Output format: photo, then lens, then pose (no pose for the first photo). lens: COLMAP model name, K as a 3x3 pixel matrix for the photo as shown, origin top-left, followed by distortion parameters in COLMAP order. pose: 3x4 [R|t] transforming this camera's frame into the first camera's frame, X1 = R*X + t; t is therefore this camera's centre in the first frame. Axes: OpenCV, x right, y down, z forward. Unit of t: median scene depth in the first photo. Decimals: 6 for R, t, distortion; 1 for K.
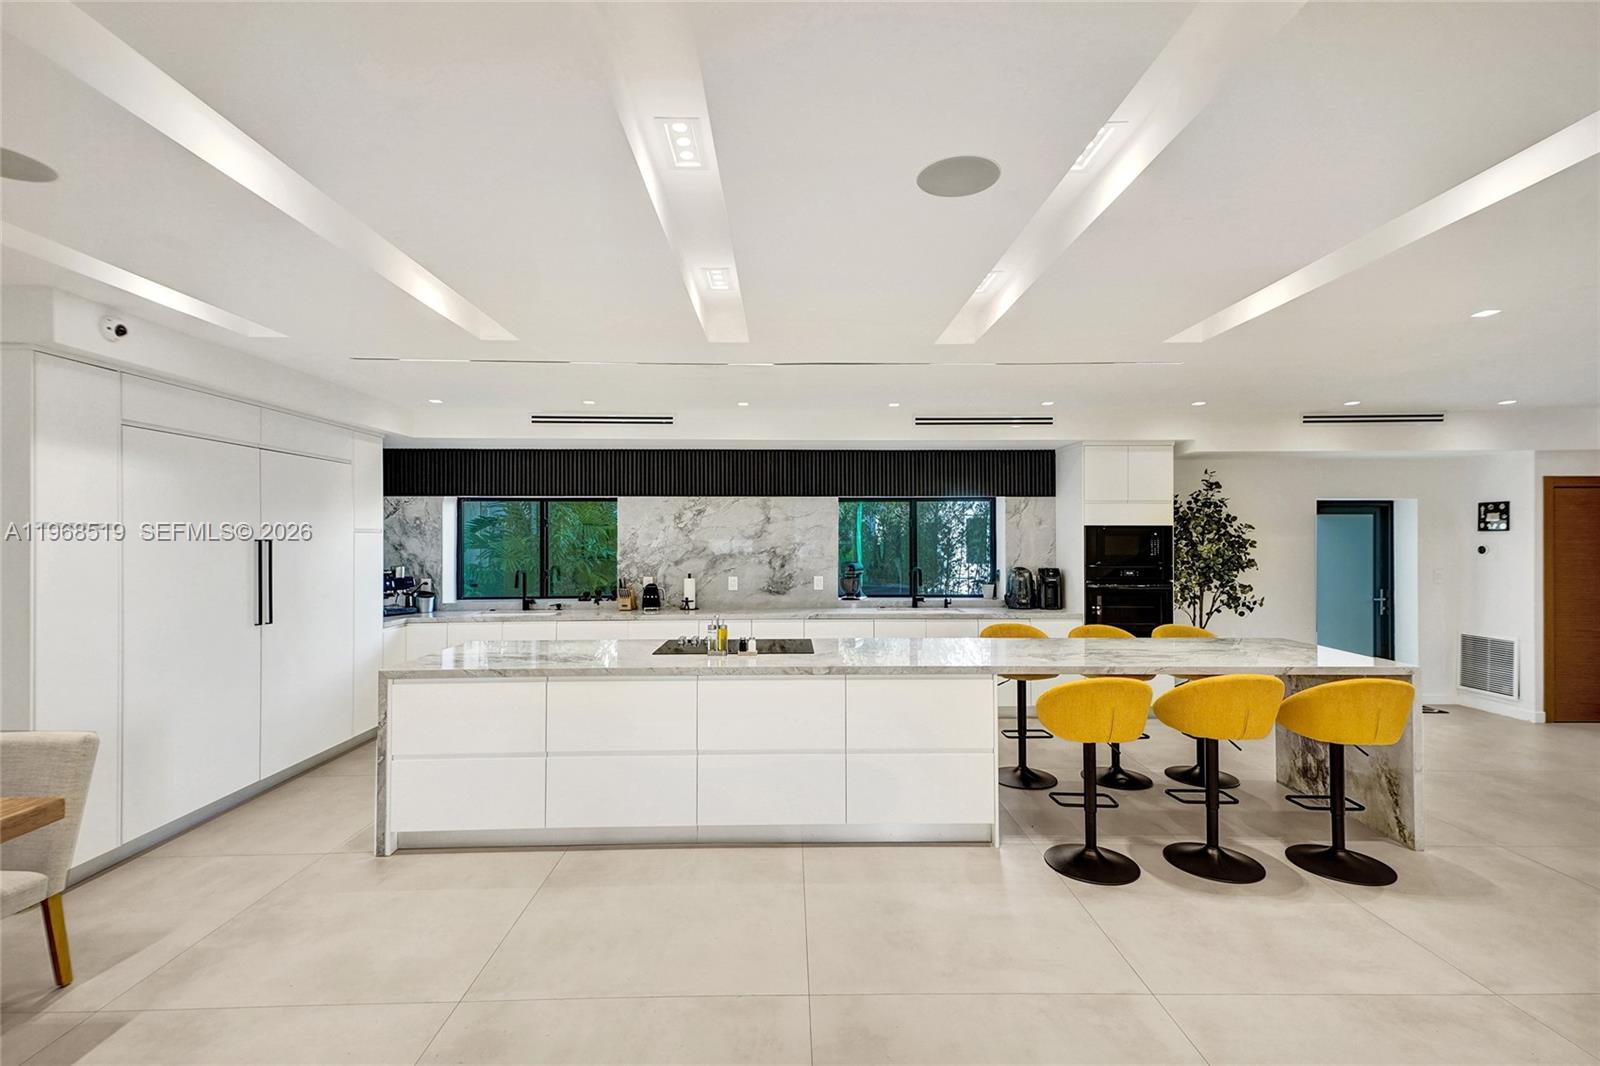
lens RADIAL K [[712.9, 0, 802.9], [0, 712.9, 532.5], [0, 0, 1]] dist [0.050789, -0.017875]
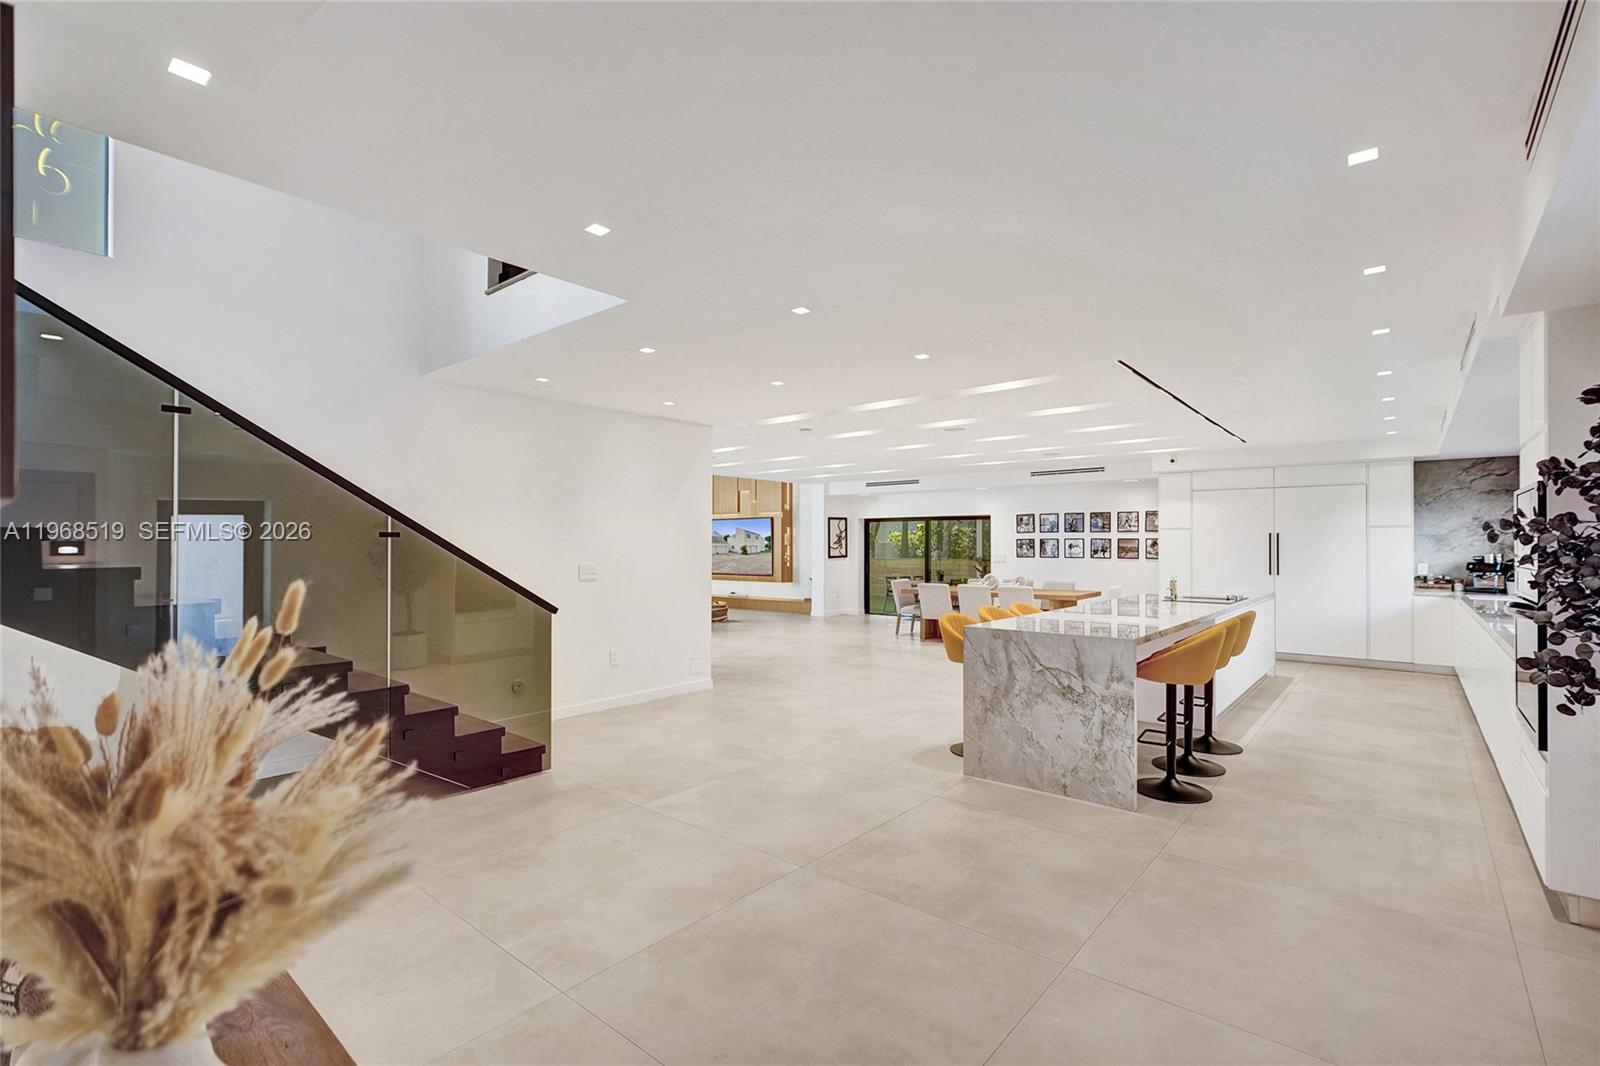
lens RADIAL K [[724.1, 0, 800.2], [0, 724.1, 537.8], [0, 0, 1]] dist [-0.025492, 0.015329]
pose [[-0.658109, -0.003178, -0.752916, 1.086384], [0.007275, 0.999918, -0.010579, 0.022869], [0.752888, -0.012440, -0.658031, 0.881161]]
